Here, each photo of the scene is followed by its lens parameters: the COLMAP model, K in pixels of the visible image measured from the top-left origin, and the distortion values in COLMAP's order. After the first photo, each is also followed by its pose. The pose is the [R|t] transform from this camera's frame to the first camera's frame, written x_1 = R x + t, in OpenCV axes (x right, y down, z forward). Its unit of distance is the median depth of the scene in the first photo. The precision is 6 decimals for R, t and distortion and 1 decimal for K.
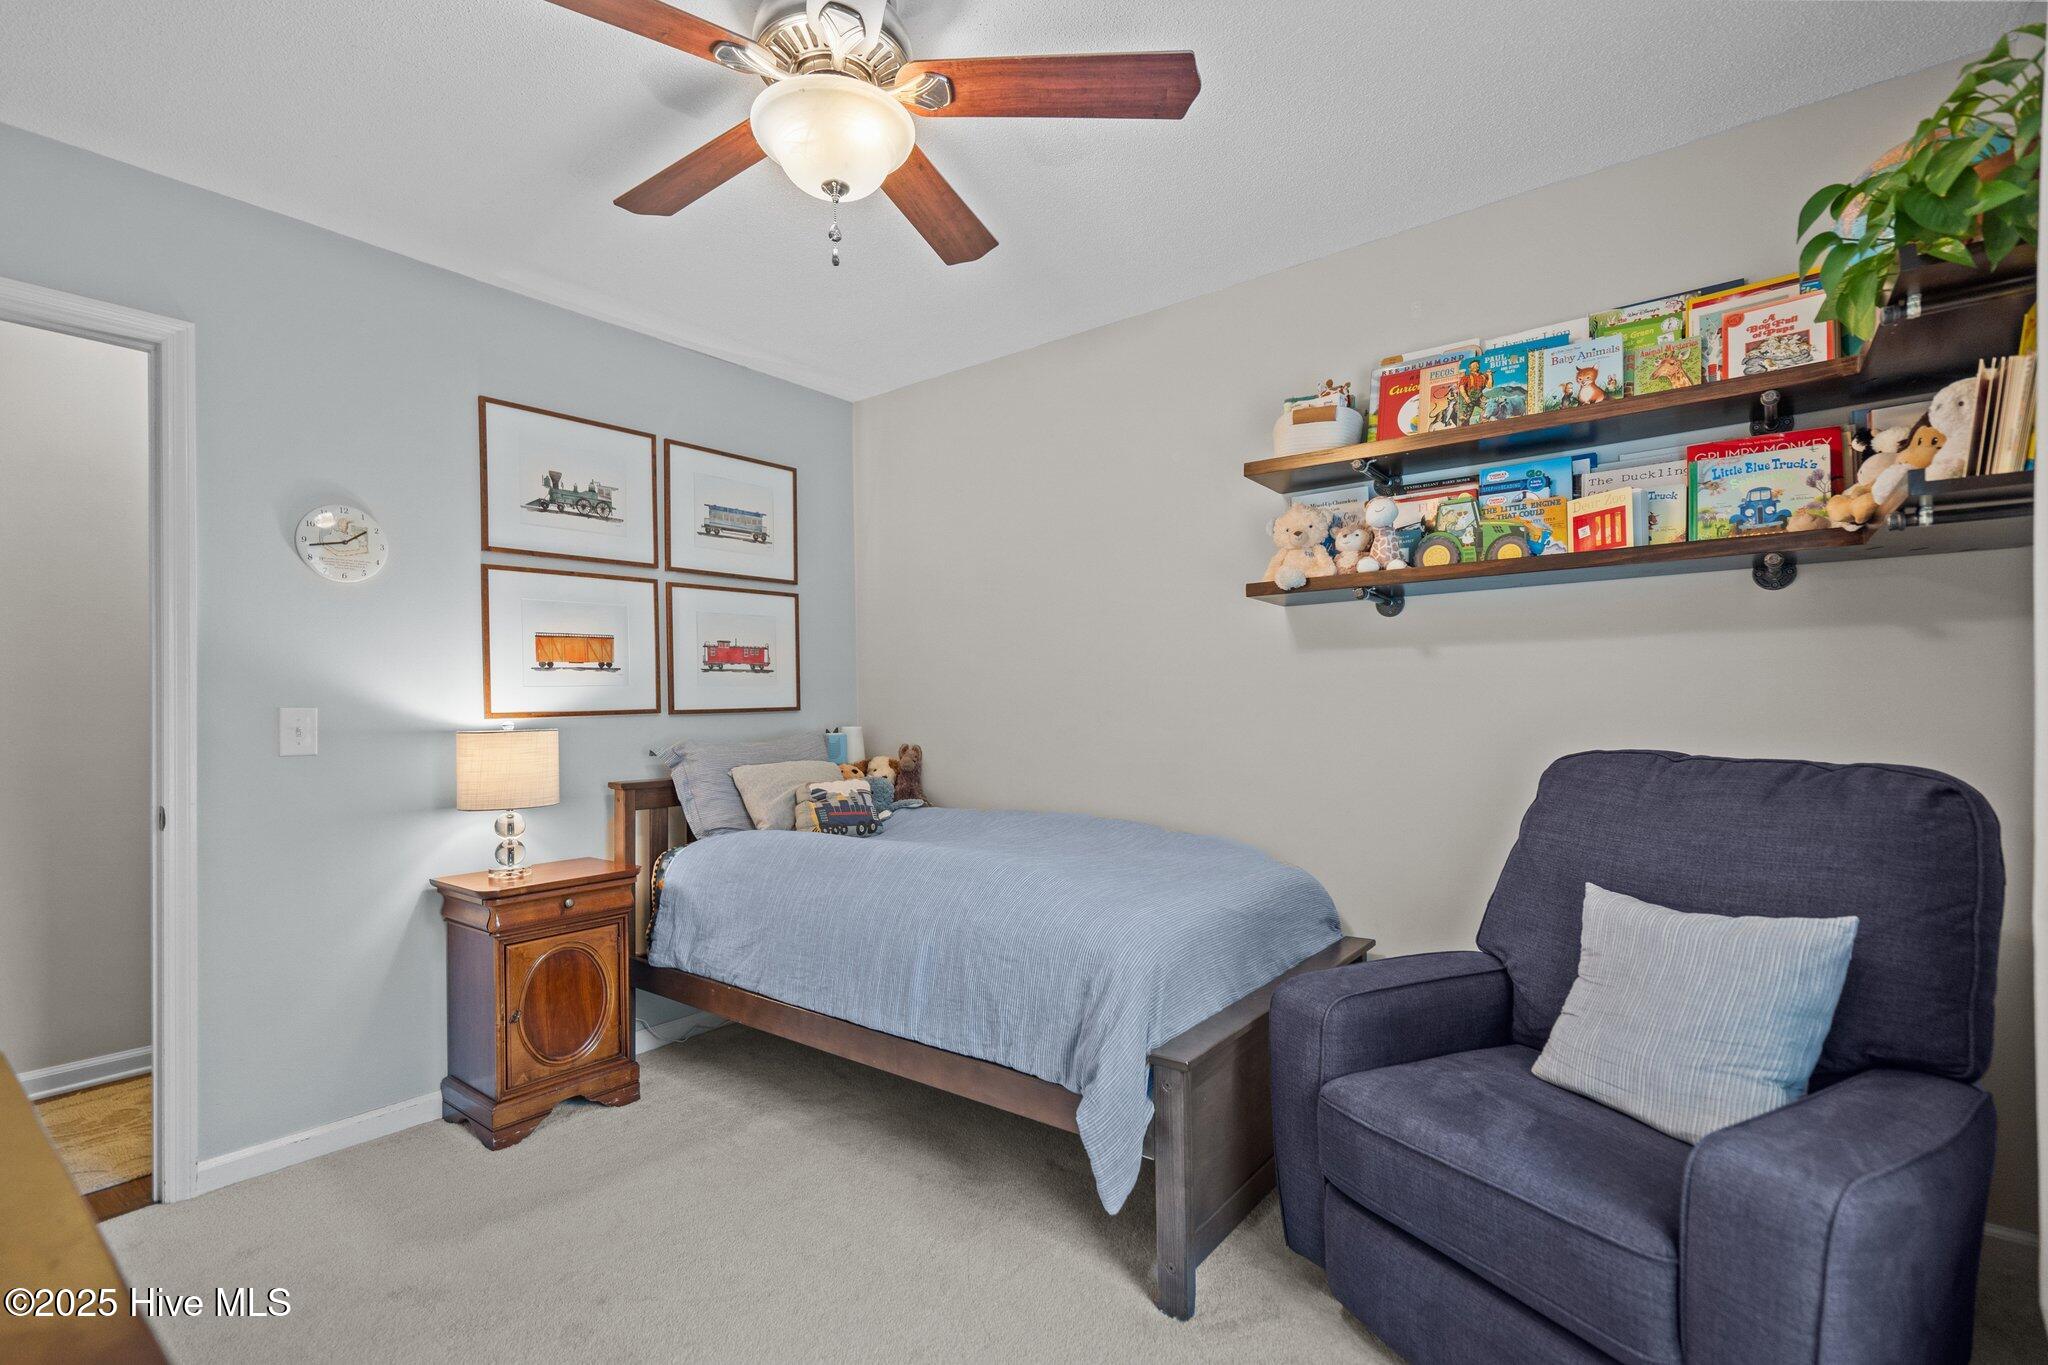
lens RADIAL K [[934.9, 0, 1025.3], [0, 934.9, 691.8], [0, 0, 1]] dist [-0.005464, 0.002295]
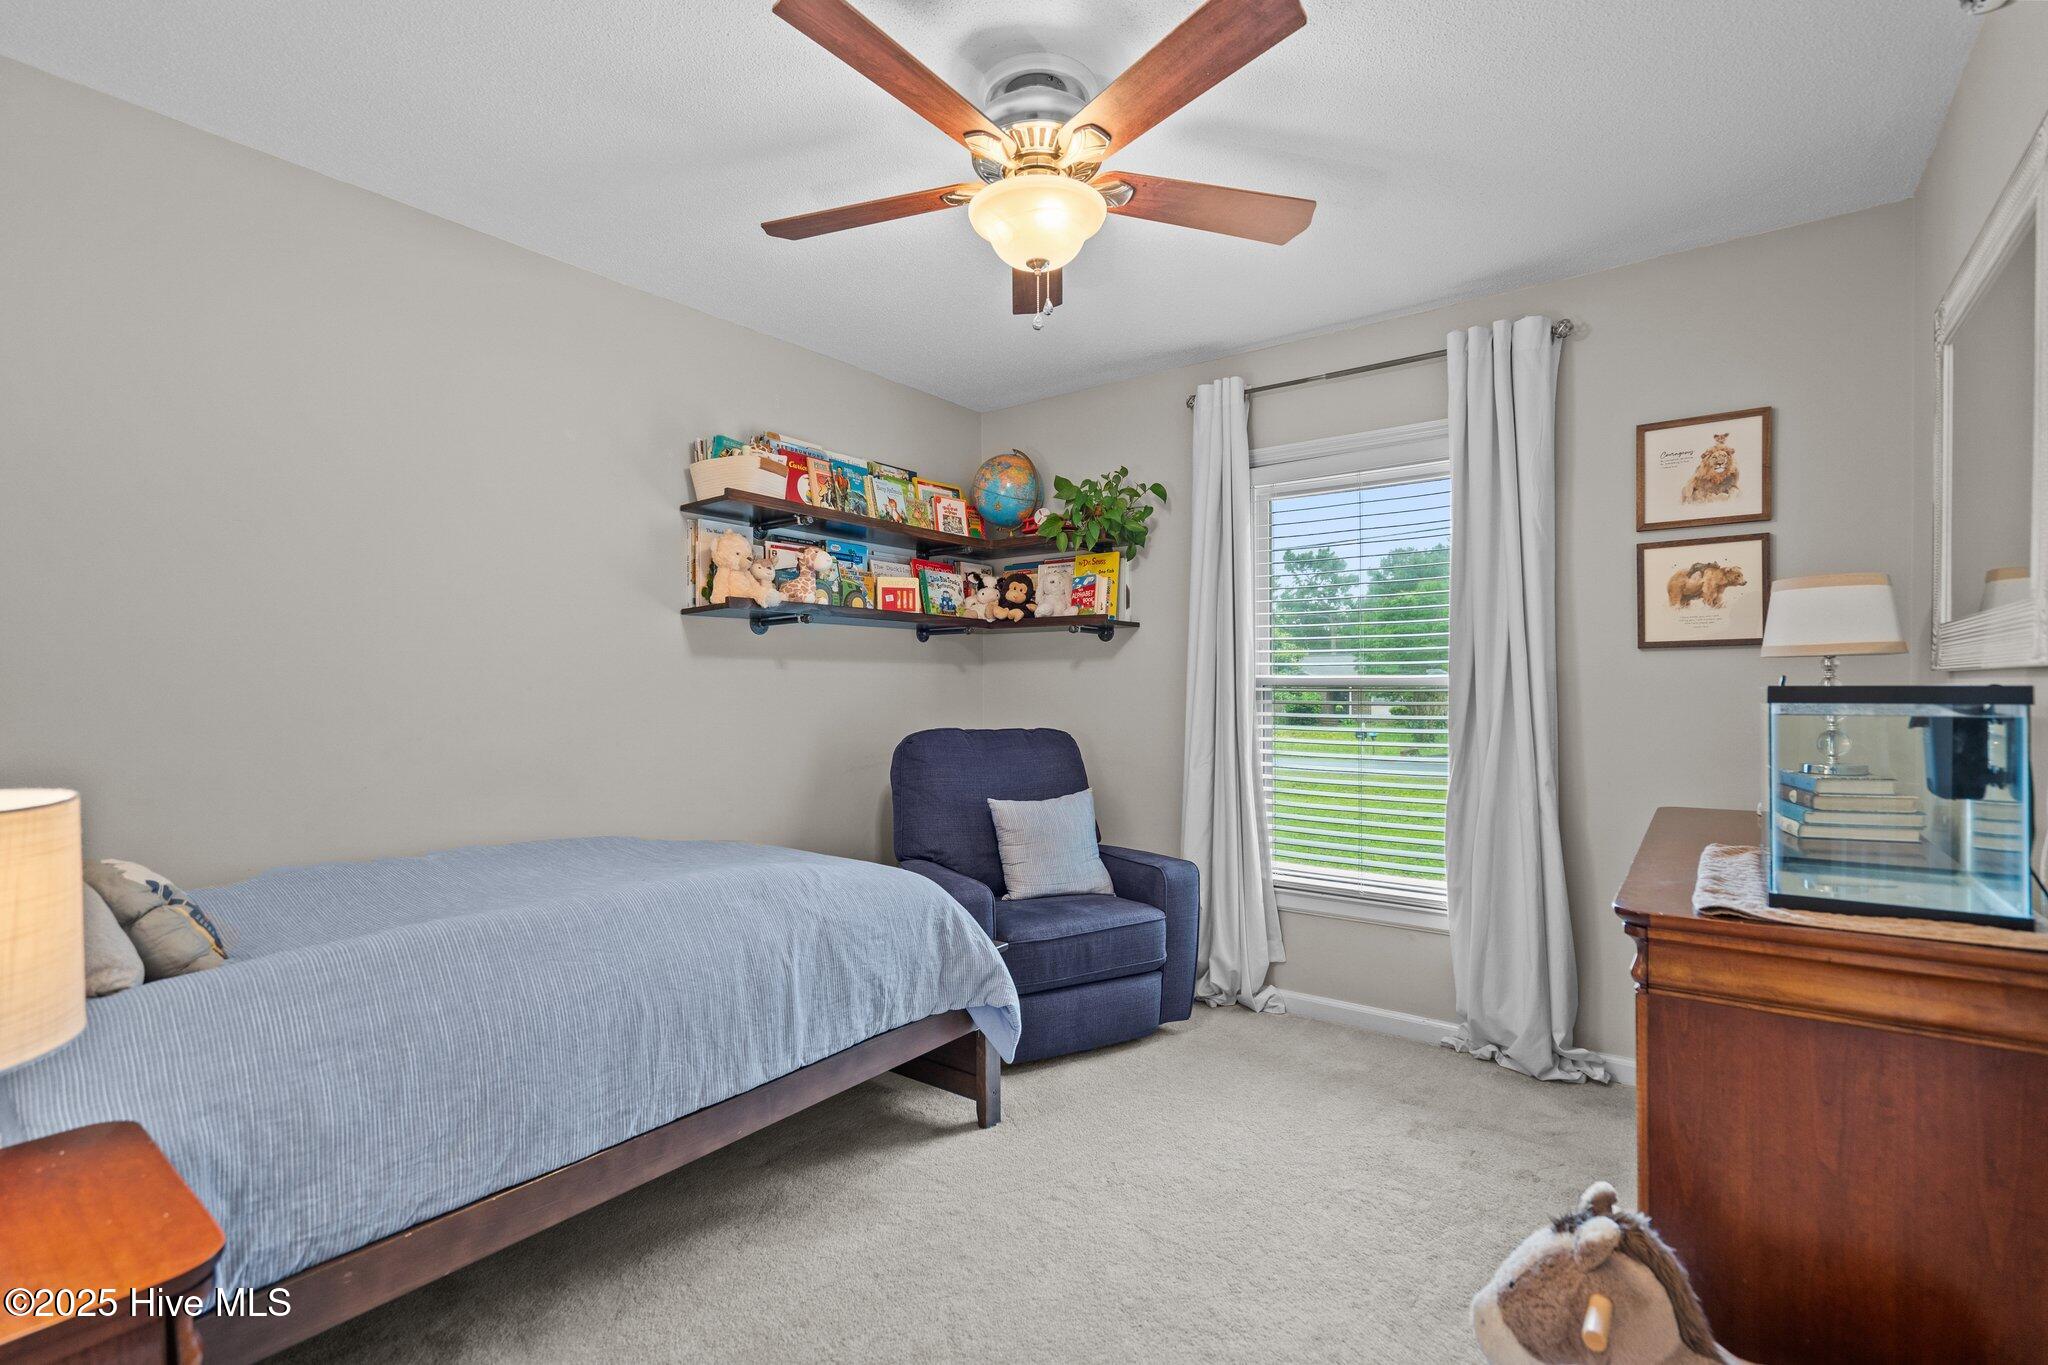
lens RADIAL K [[934.9, 0, 1019.8], [0, 934.9, 689.3], [0, 0, 1]] dist [-0.005464, 0.002295]
pose [[-0.017970, 0.014471, 0.999734, -0.993099], [-0.009483, 0.999848, -0.014643, 0.010161], [-0.999794, -0.009744, -0.017830, 0.759632]]
